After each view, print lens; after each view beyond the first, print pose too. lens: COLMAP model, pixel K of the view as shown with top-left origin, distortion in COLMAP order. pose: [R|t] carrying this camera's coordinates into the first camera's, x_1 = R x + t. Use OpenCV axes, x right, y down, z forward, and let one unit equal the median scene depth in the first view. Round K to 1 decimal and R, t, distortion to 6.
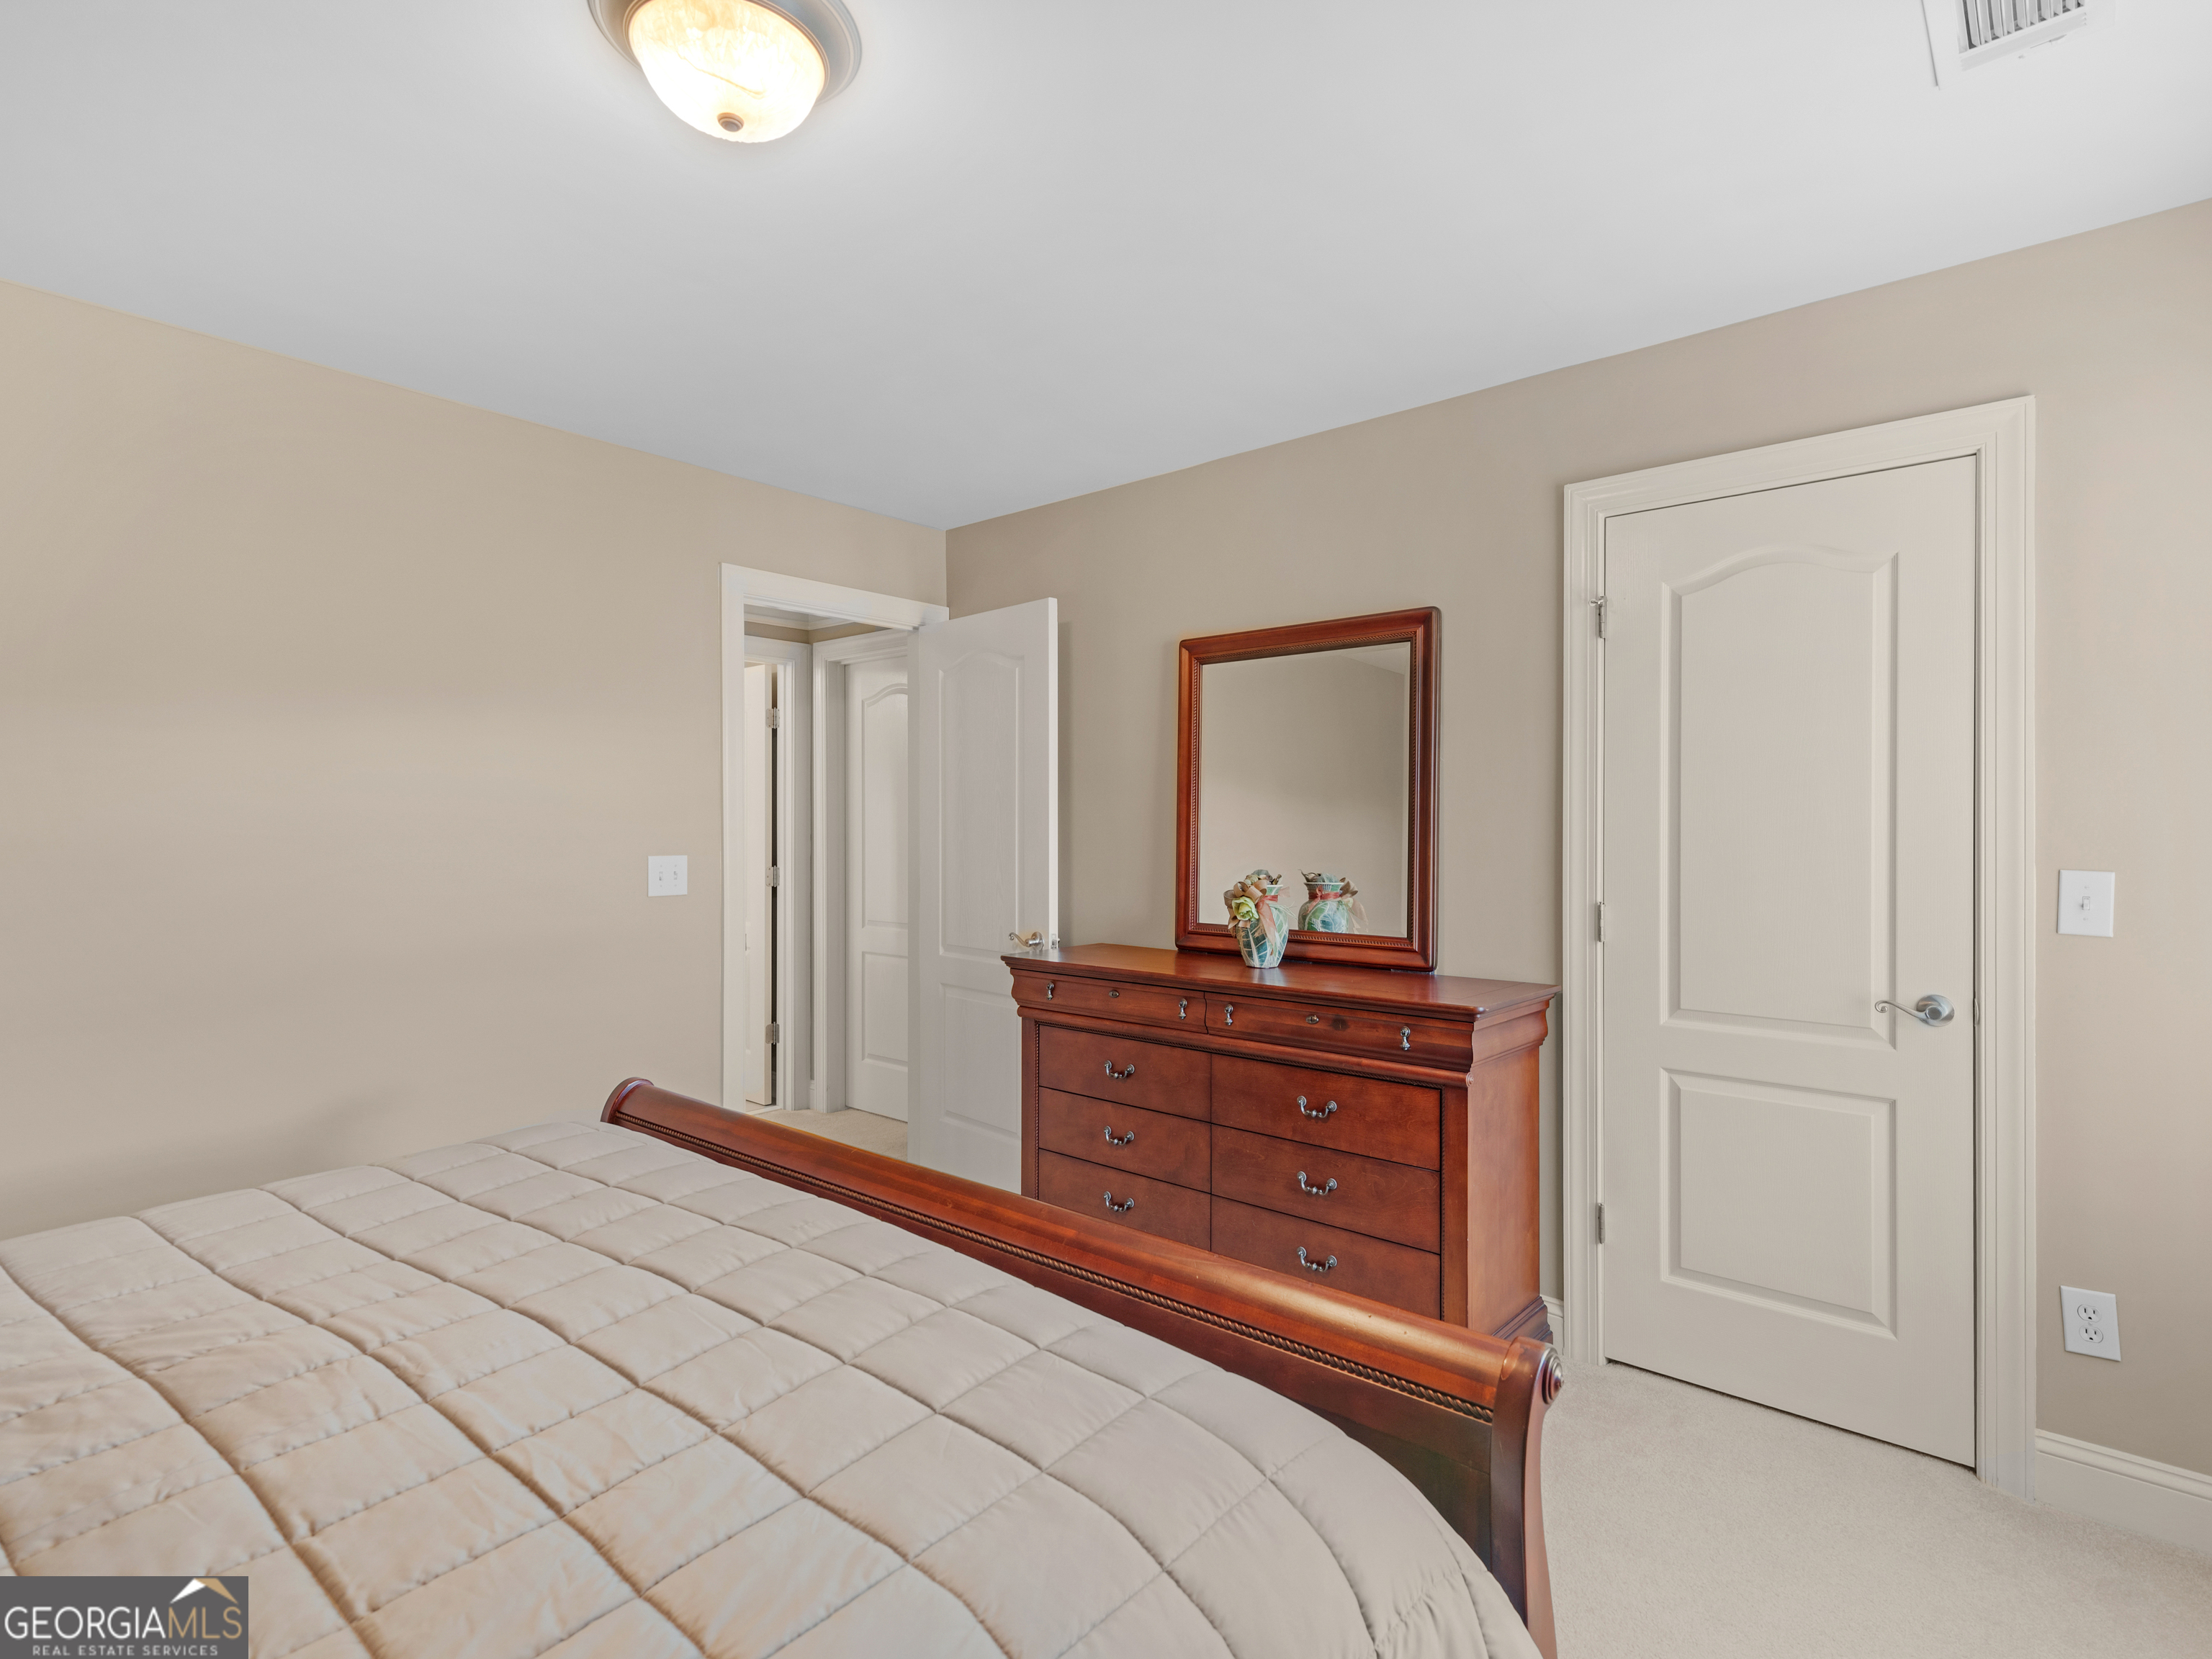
lens RADIAL K [[1120.7, 0, 1060.8], [0, 1120.7, 822.1], [0, 0, 1]] dist [0.022005, -0.000541]
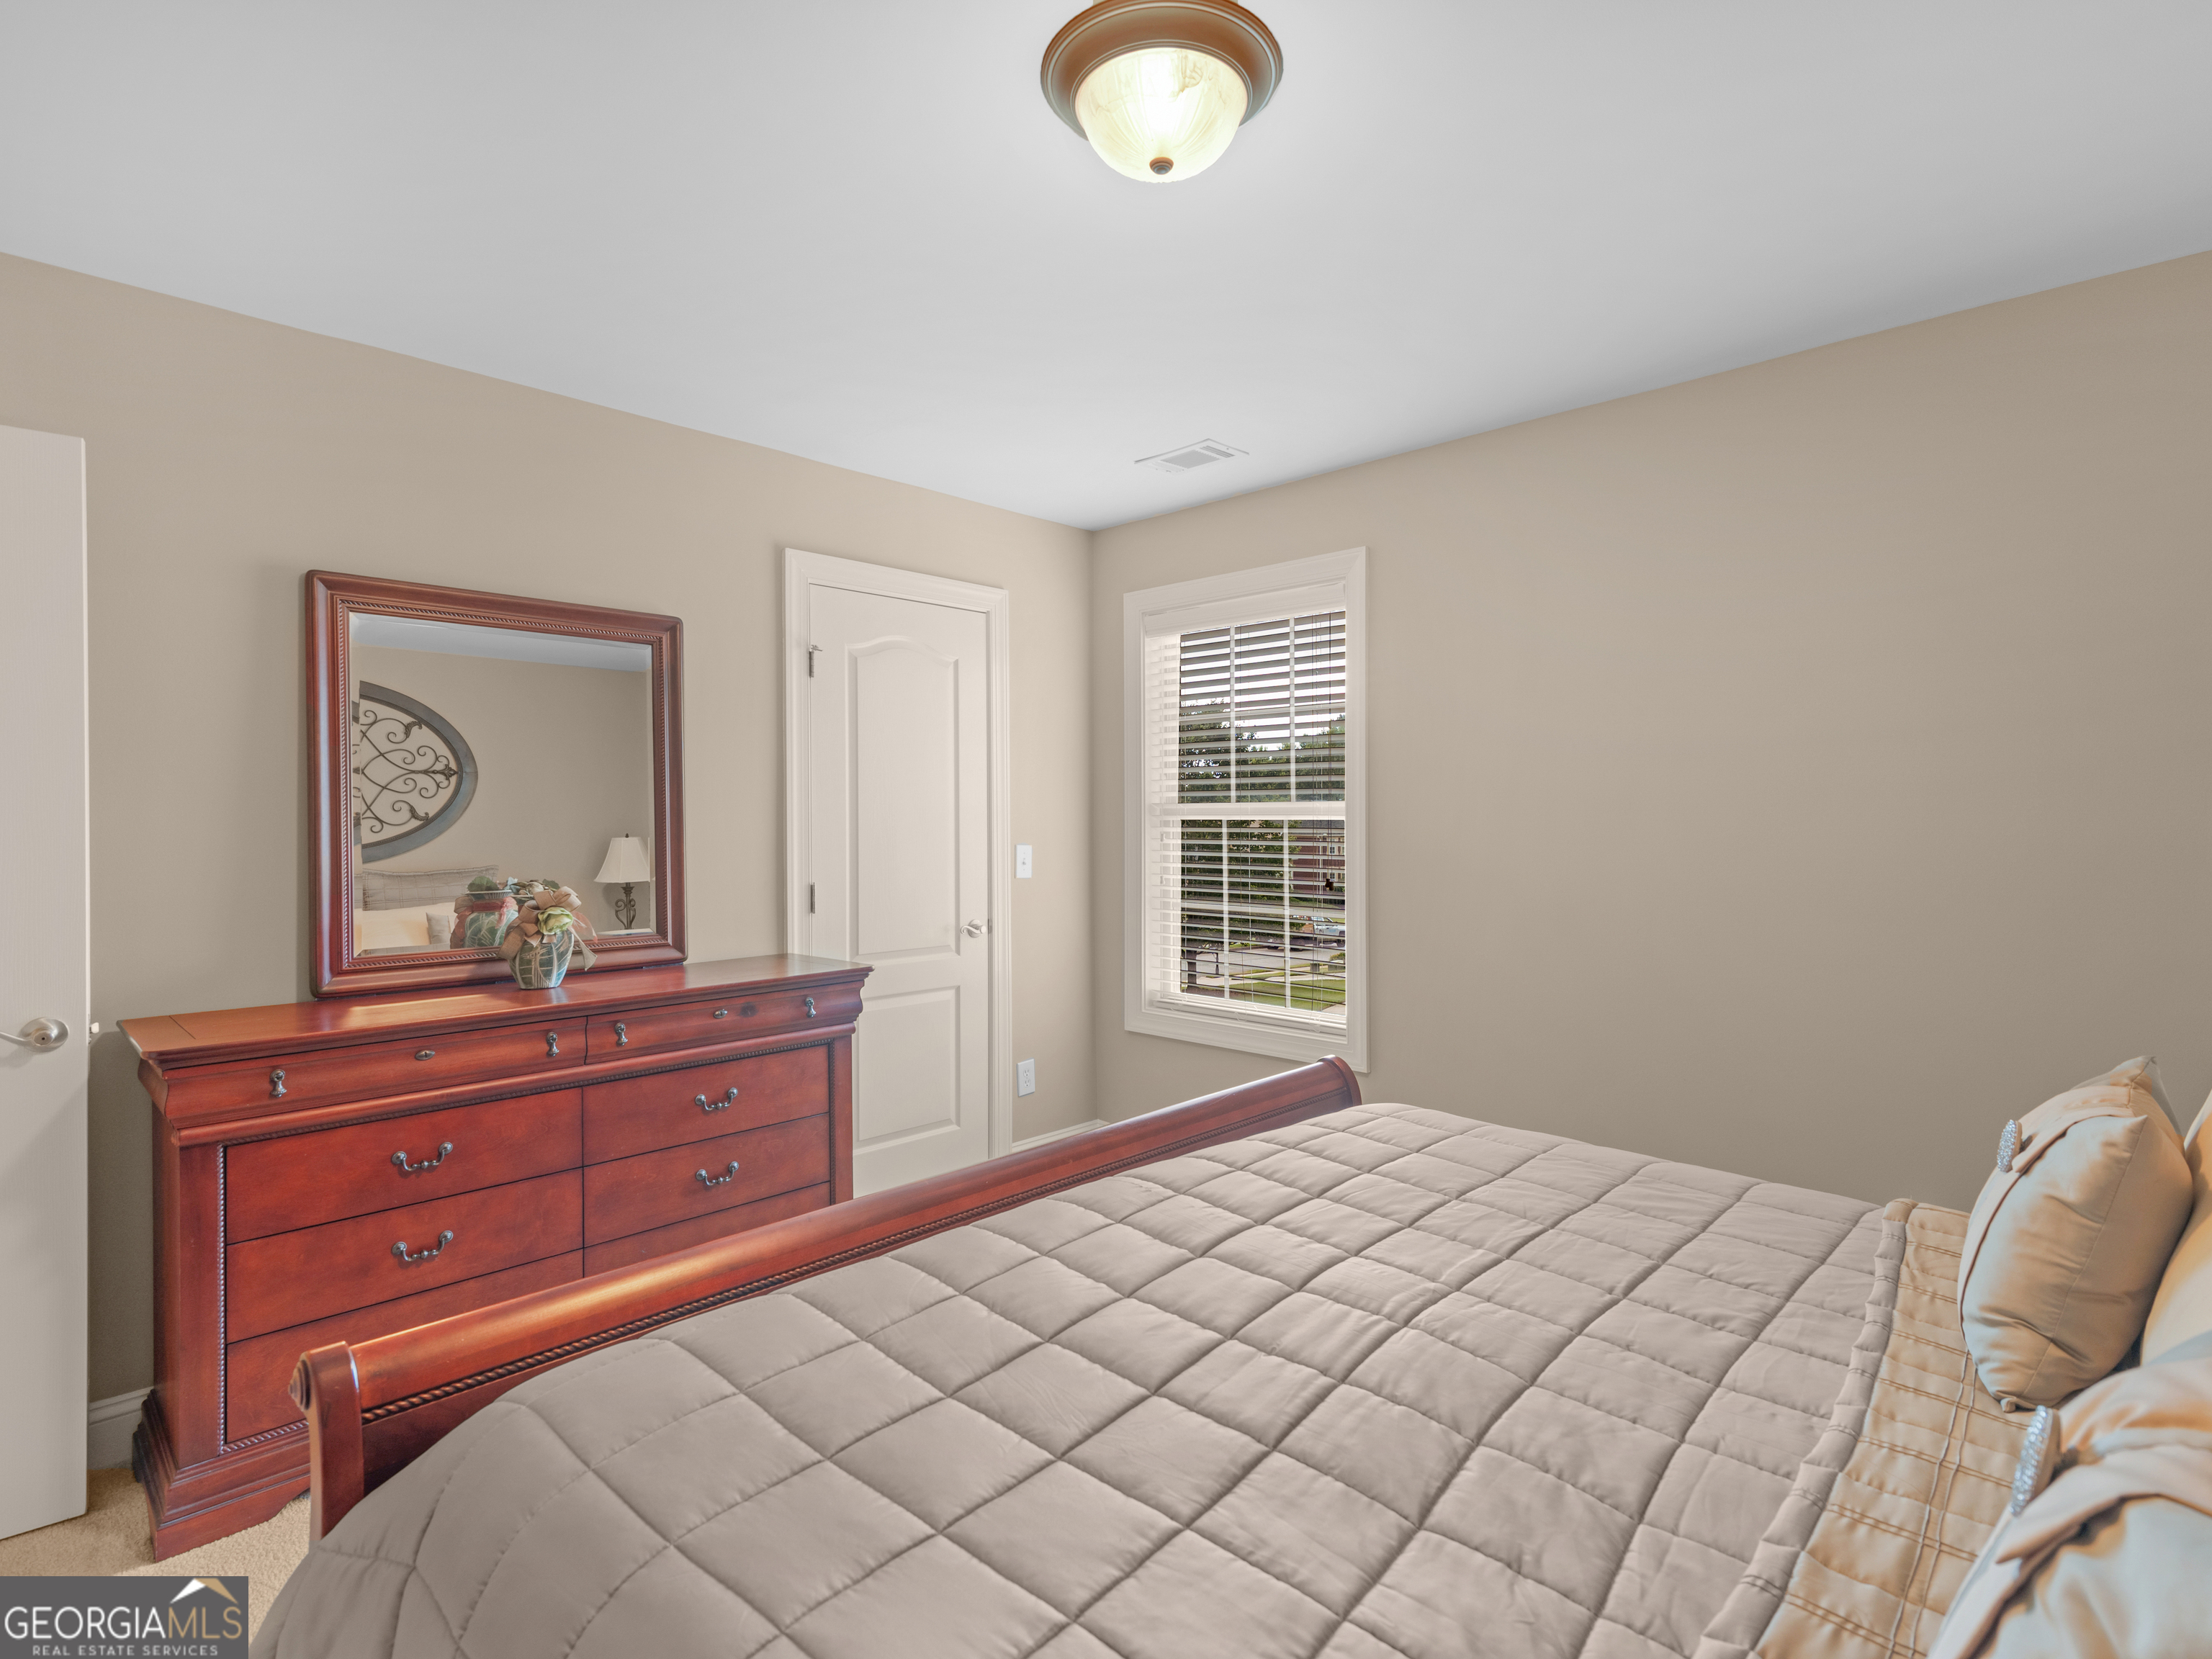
lens RADIAL K [[1190.8, 0, 1103.7], [0, 1190.8, 840.1], [0, 0, 1]] dist [0.028370, 0.000099]
pose [[0.026668, -0.015775, 0.999520, -0.870169], [0.006917, 0.999854, 0.015596, 0.003151], [-0.999620, 0.006498, 0.026774, 0.632230]]
